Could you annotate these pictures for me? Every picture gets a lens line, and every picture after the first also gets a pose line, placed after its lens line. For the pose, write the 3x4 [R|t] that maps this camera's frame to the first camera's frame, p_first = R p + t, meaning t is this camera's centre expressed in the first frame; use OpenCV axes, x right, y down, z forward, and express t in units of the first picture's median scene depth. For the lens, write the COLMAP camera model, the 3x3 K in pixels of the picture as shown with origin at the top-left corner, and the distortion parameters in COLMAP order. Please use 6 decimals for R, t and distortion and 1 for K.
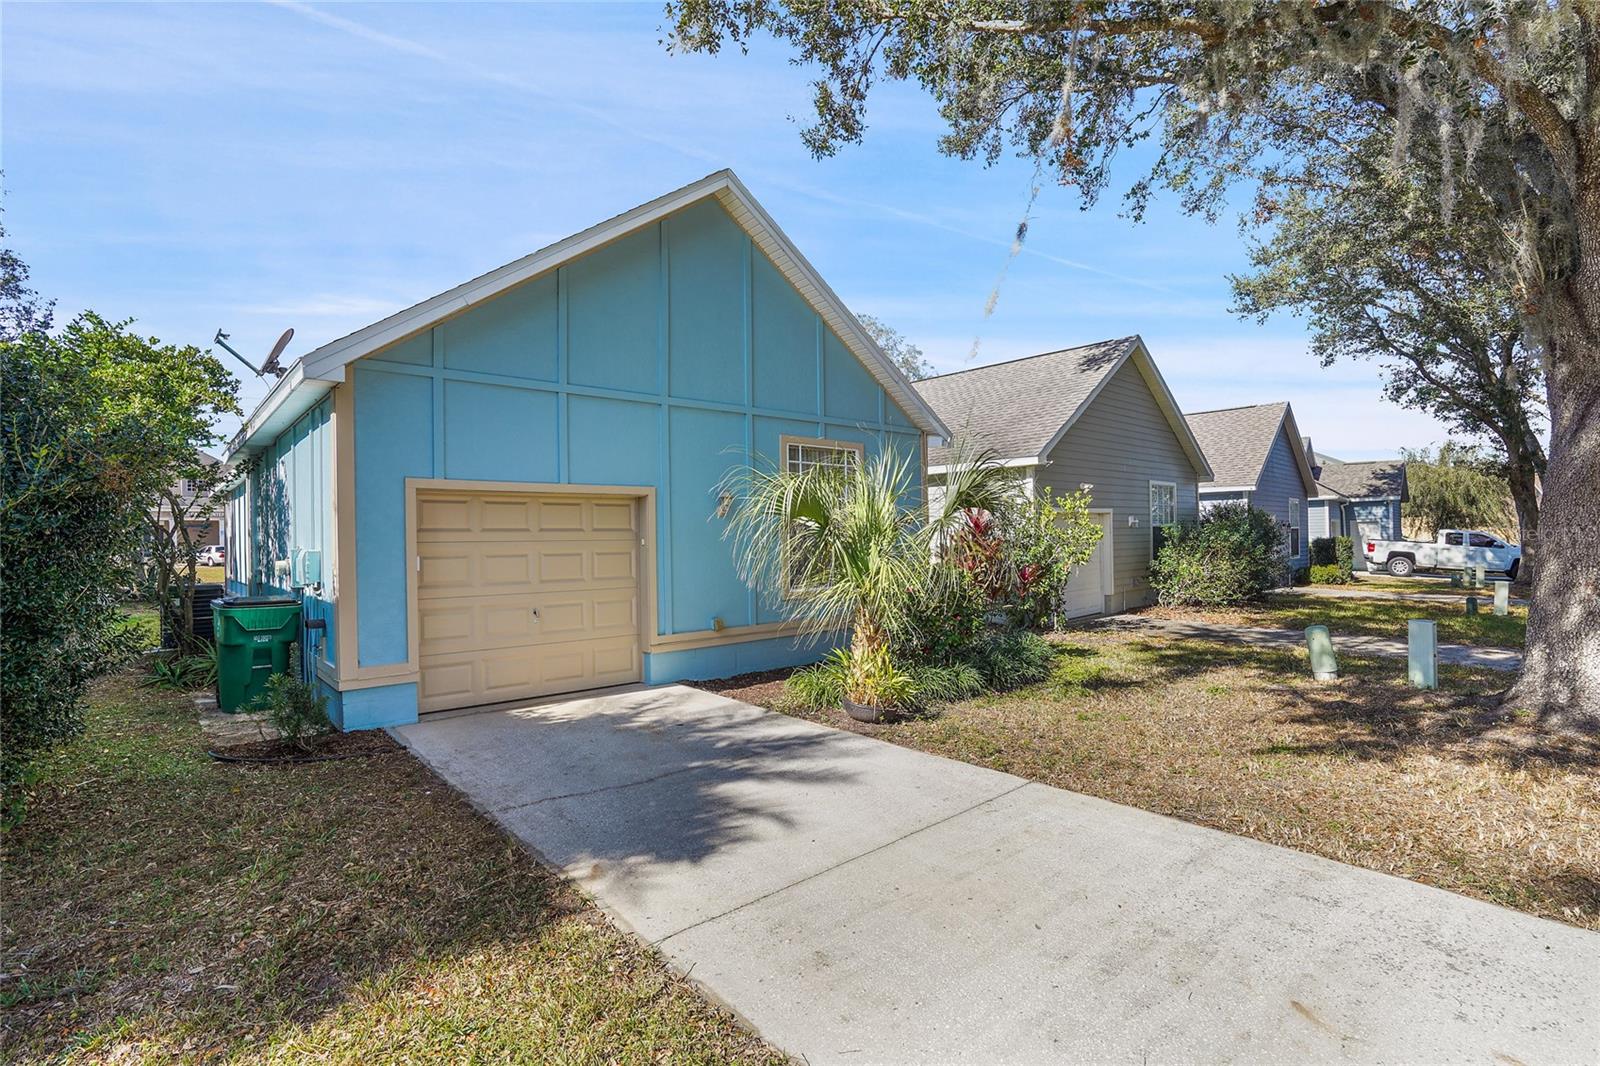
lens RADIAL K [[761.7, 0, 796.1], [0, 761.7, 536.0], [0, 0, 1]] dist [-0.030335, 0.000544]
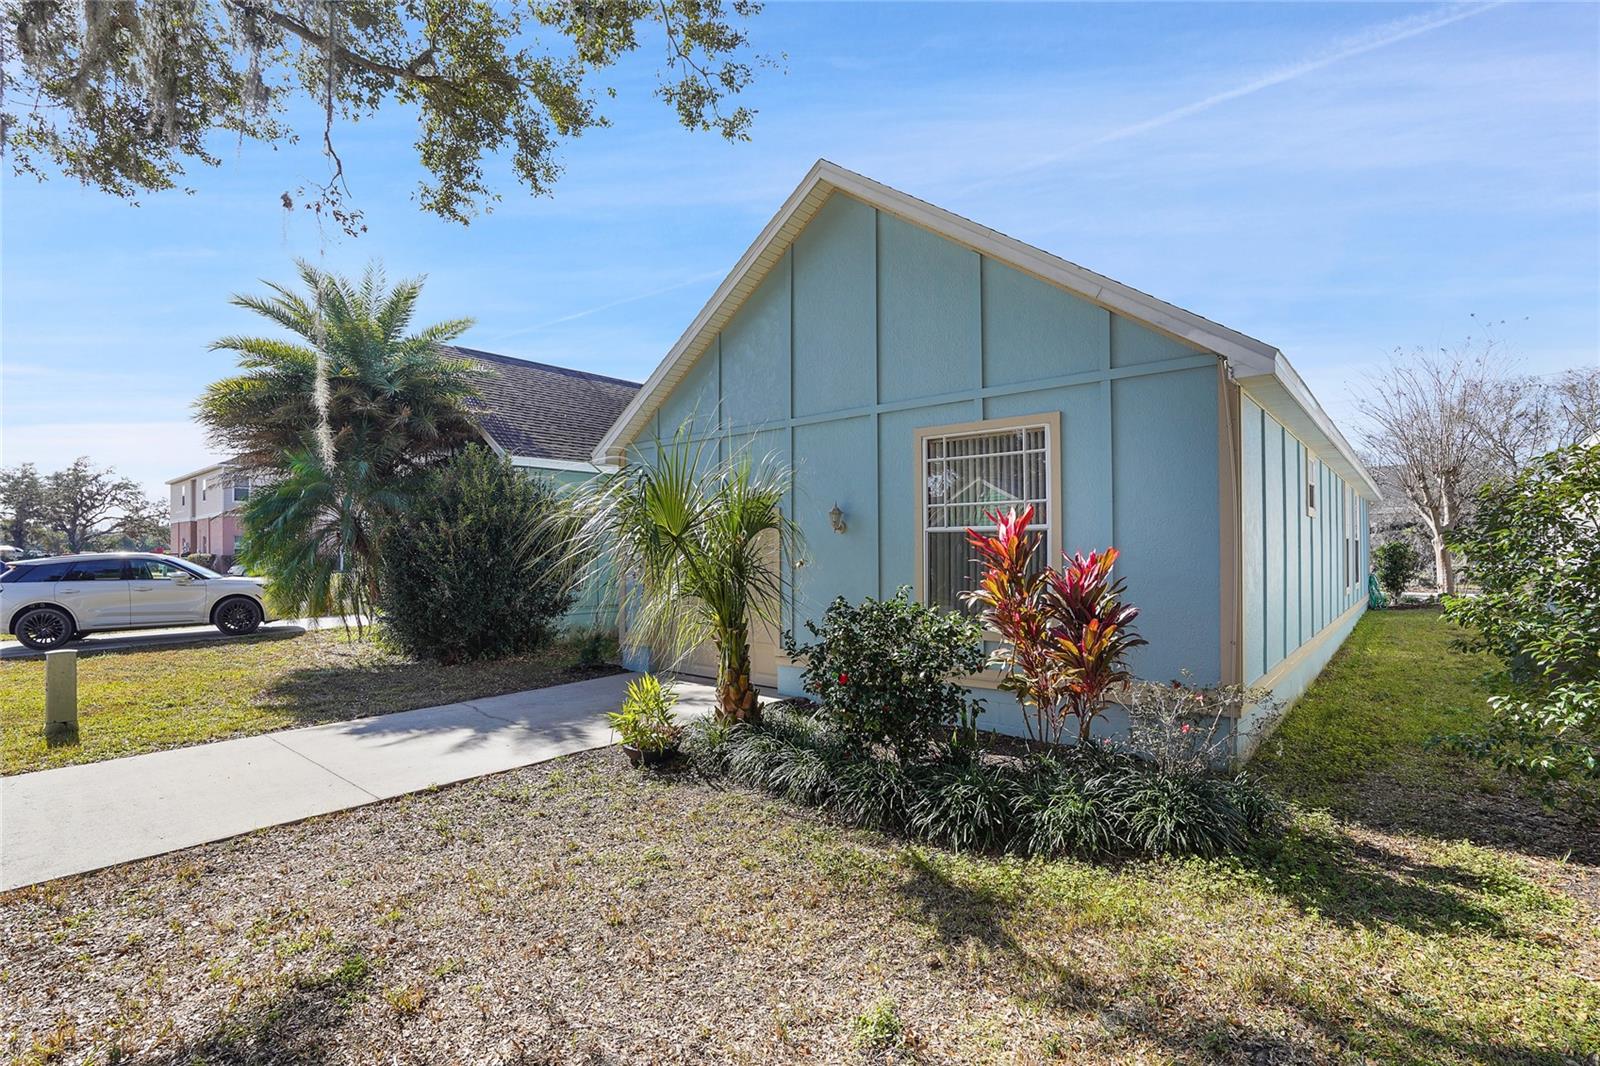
lens RADIAL K [[761.7, 0, 796.1], [0, 761.7, 536.0], [0, 0, 1]] dist [-0.030335, 0.000544]
pose [[0.087770, 0.008322, -0.996106, 1.127208], [0.008120, 0.999926, 0.009070, -0.042655], [0.996108, -0.008885, 0.087696, 1.190998]]
